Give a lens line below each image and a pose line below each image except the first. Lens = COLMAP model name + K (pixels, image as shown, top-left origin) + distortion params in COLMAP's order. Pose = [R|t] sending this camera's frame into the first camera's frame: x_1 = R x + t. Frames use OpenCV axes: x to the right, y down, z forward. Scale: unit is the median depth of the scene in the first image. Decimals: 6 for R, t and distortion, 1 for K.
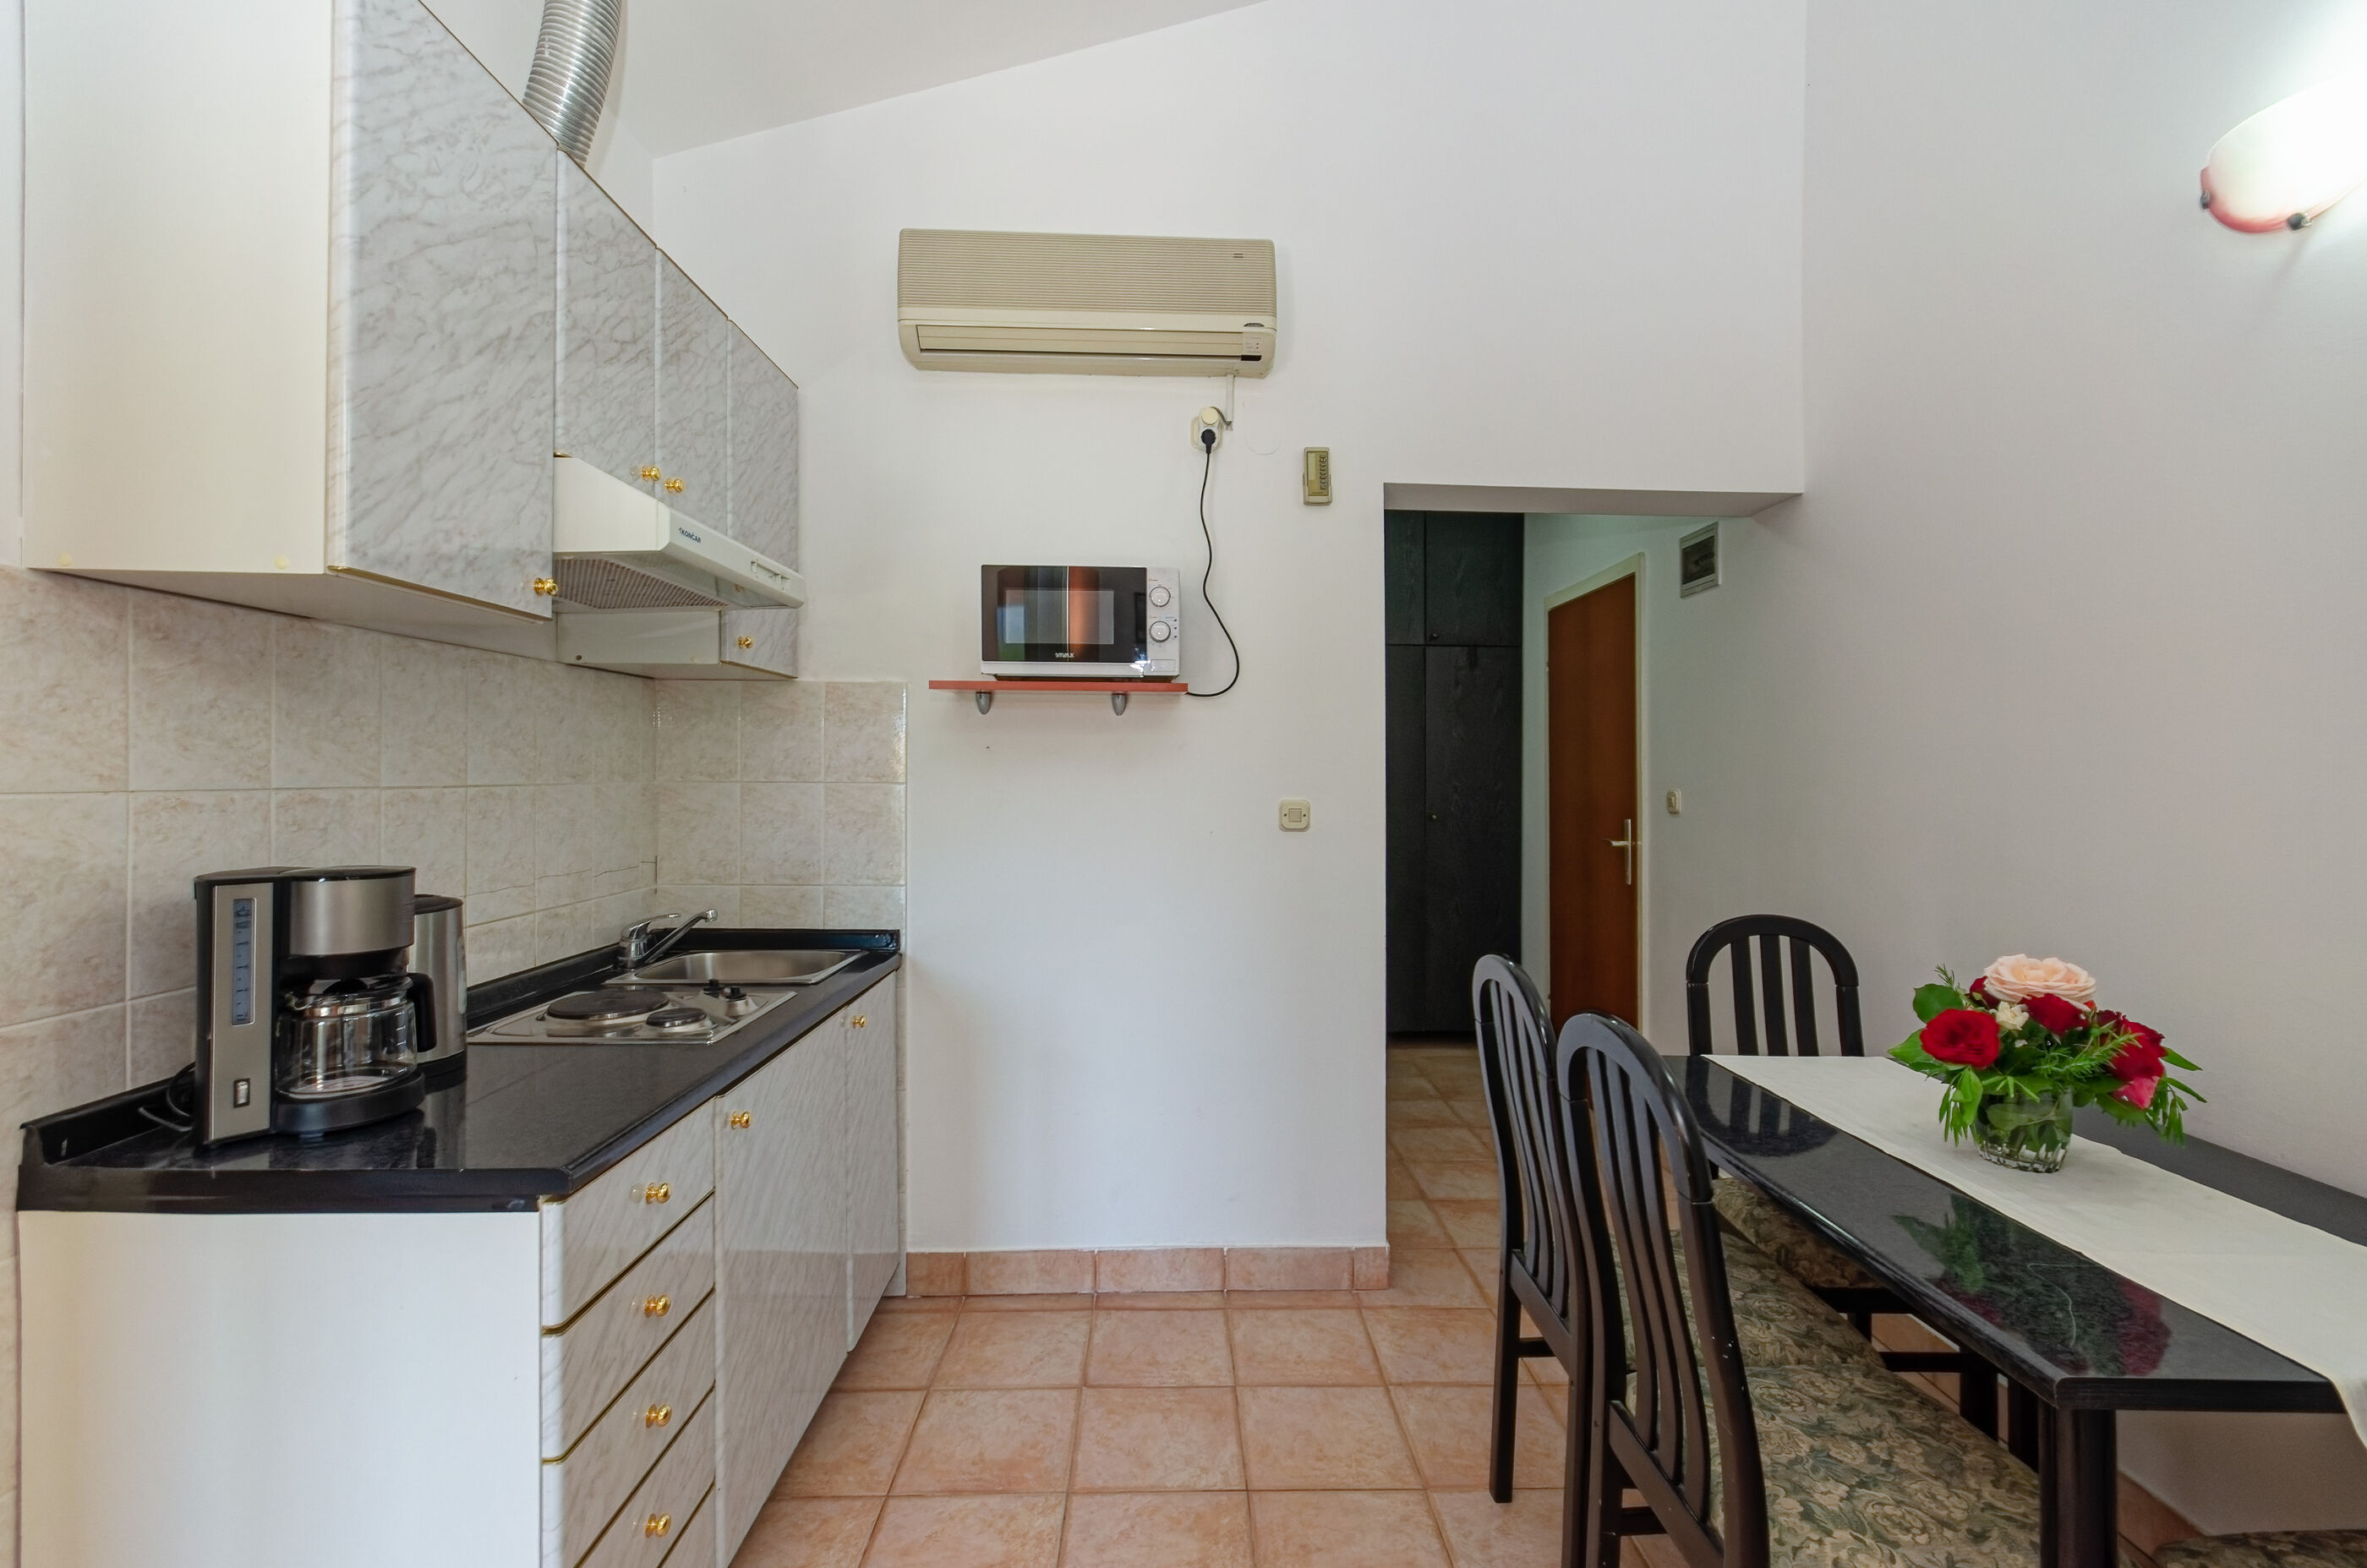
lens RADIAL K [[1041.8, 0, 1180.4], [0, 1041.8, 757.9], [0, 0, 1]] dist [0.001145, 0.000753]
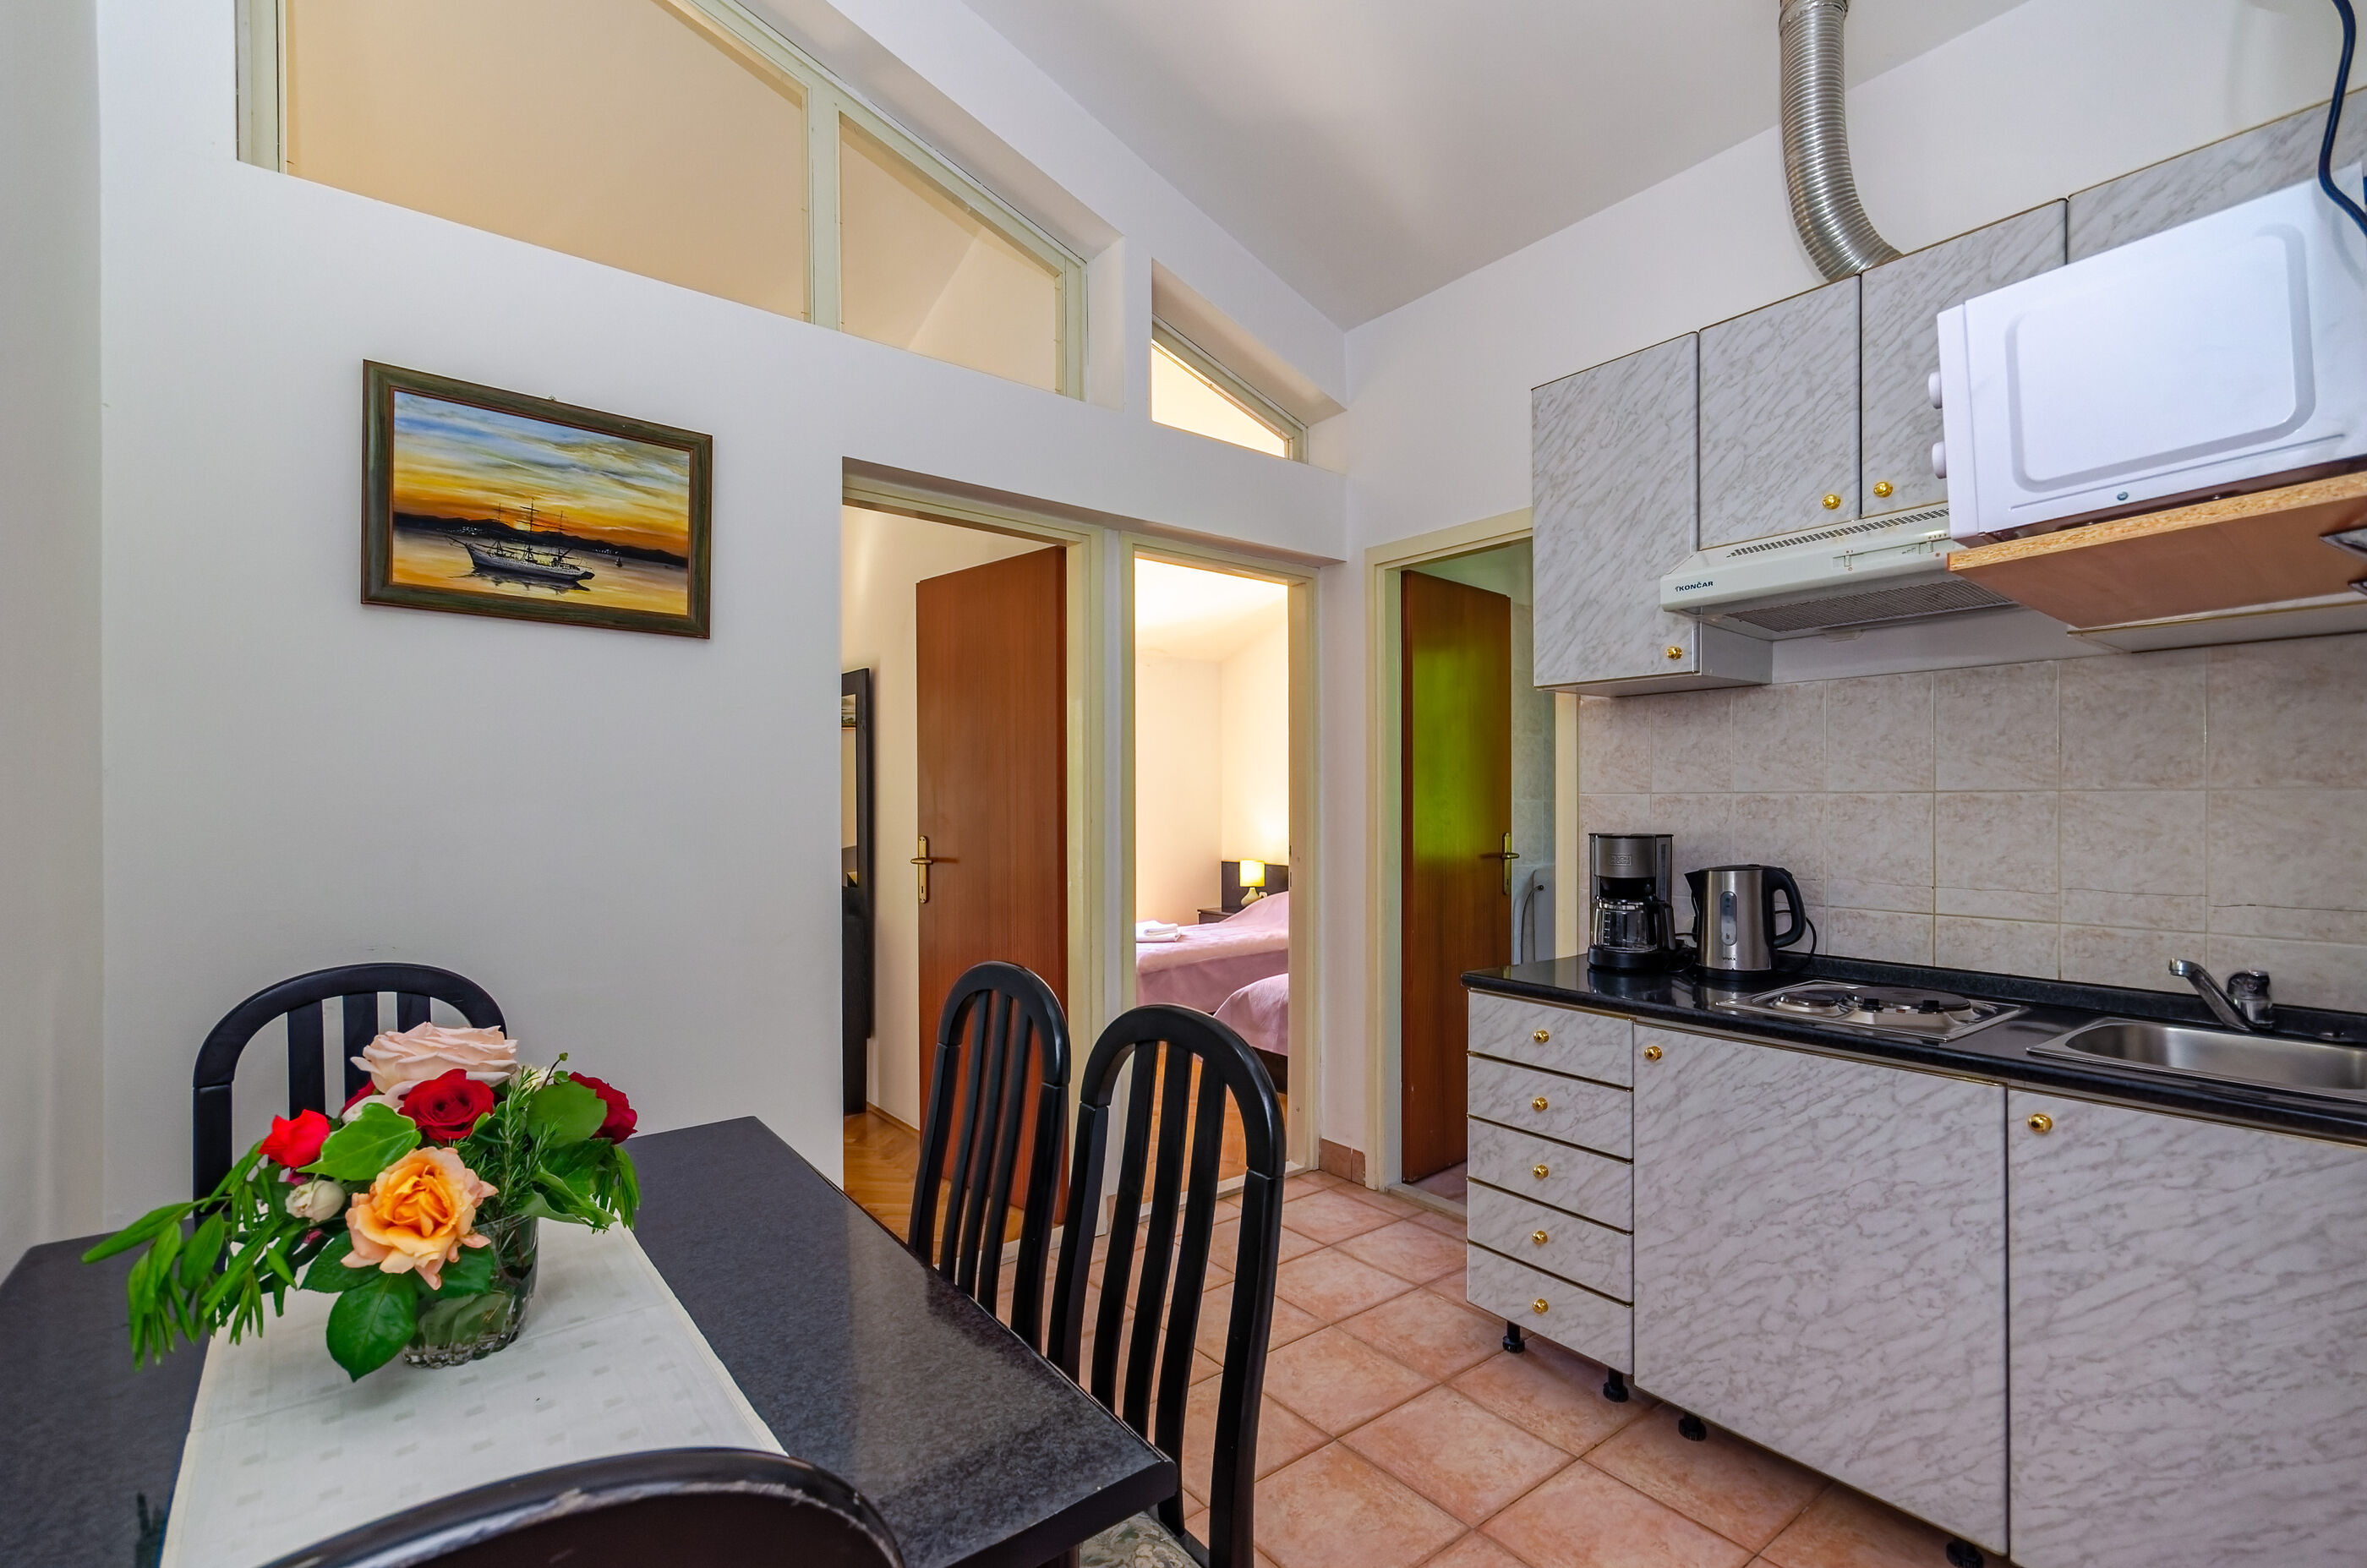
lens RADIAL K [[1041.8, 0, 1176.6], [0, 1041.8, 797.7], [0, 0, 1]] dist [0.001145, 0.000753]
pose [[-0.794190, 0.003021, -0.607663, 0.807398], [0.012767, 0.999850, -0.011715, 0.043855], [0.607536, -0.017062, -0.794109, 1.684009]]
